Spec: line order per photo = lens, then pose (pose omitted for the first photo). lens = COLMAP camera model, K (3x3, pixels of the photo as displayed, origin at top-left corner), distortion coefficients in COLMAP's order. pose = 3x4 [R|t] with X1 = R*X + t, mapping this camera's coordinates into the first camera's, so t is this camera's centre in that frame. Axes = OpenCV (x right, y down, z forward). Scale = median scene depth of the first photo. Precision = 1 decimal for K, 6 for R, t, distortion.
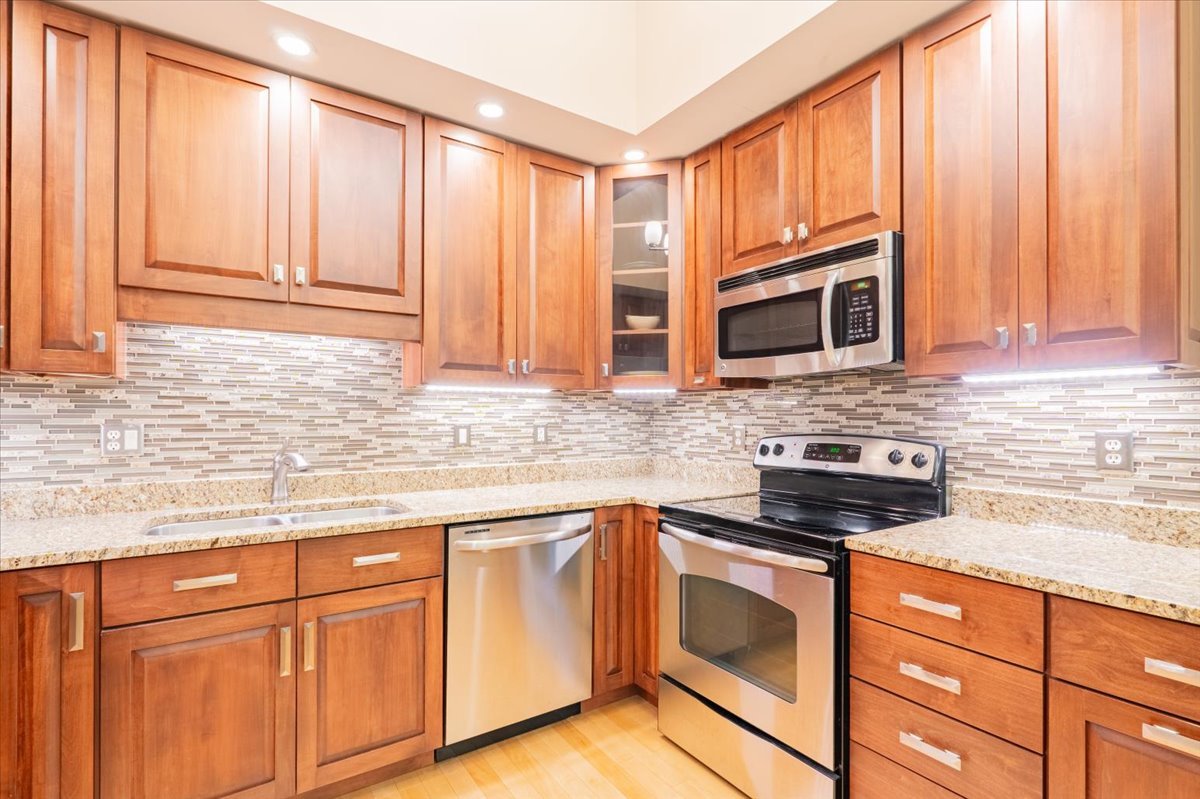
lens RADIAL K [[571.2, 0, 599.4], [0, 571.2, 409.1], [0, 0, 1]] dist [0.000433, 0.000090]
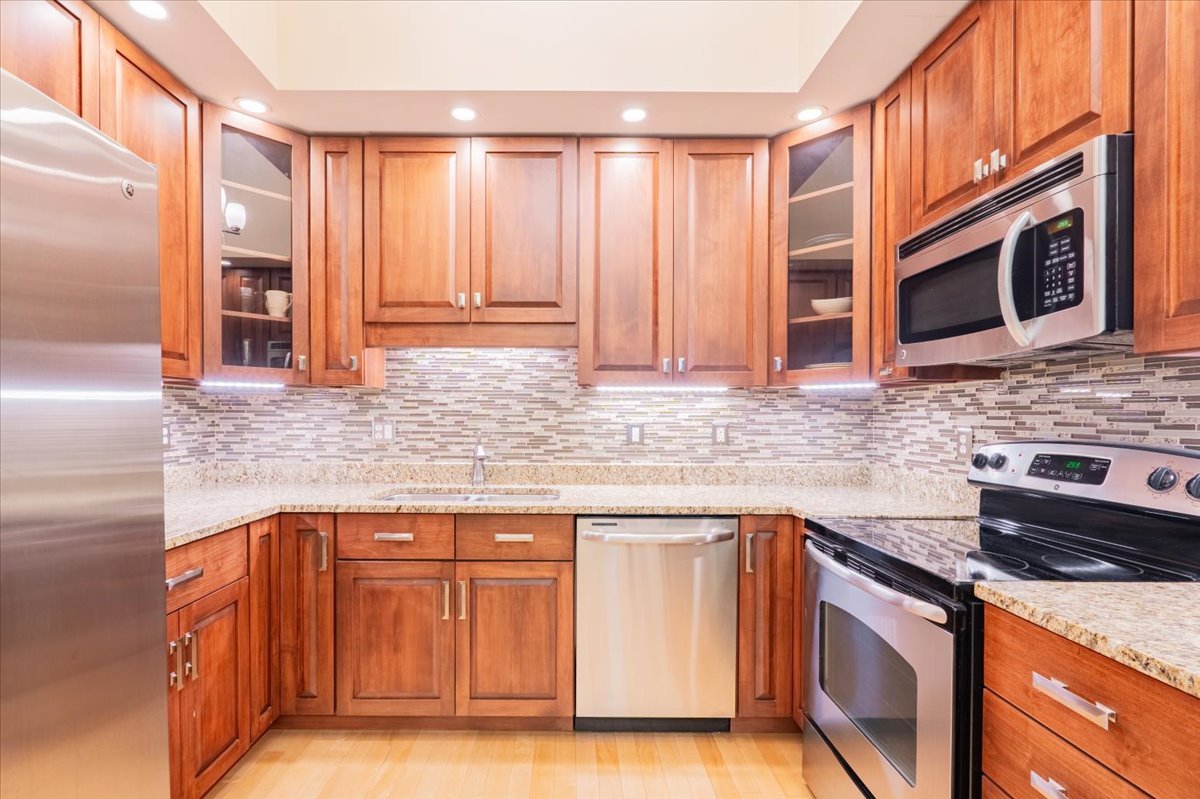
lens RADIAL K [[580.3, 0, 560.5], [0, 580.3, 417.6], [0, 0, 1]] dist [-0.000071, 0.000148]
pose [[0.823894, 0.003655, -0.566732, 0.293419], [0.004429, 0.999907, 0.012888, 0.002741], [0.566727, -0.013129, 0.823801, 0.067313]]
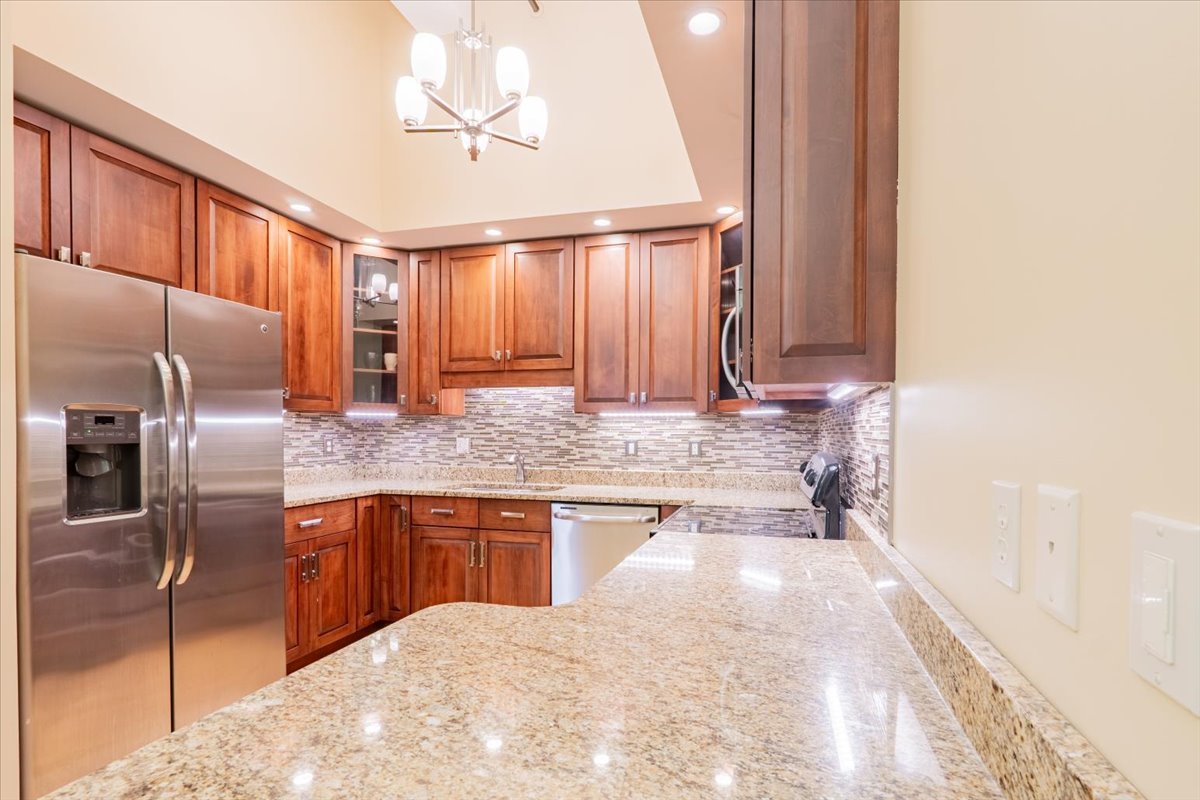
lens RADIAL K [[570.8, 0, 604.3], [0, 570.8, 432.6], [0, 0, 1]] dist [0.000561, 0.000081]
pose [[0.641628, 0.001655, -0.767014, 0.932746], [0.005091, 0.999966, 0.006417, -0.000494], [0.766999, -0.008022, 0.641598, 0.074923]]
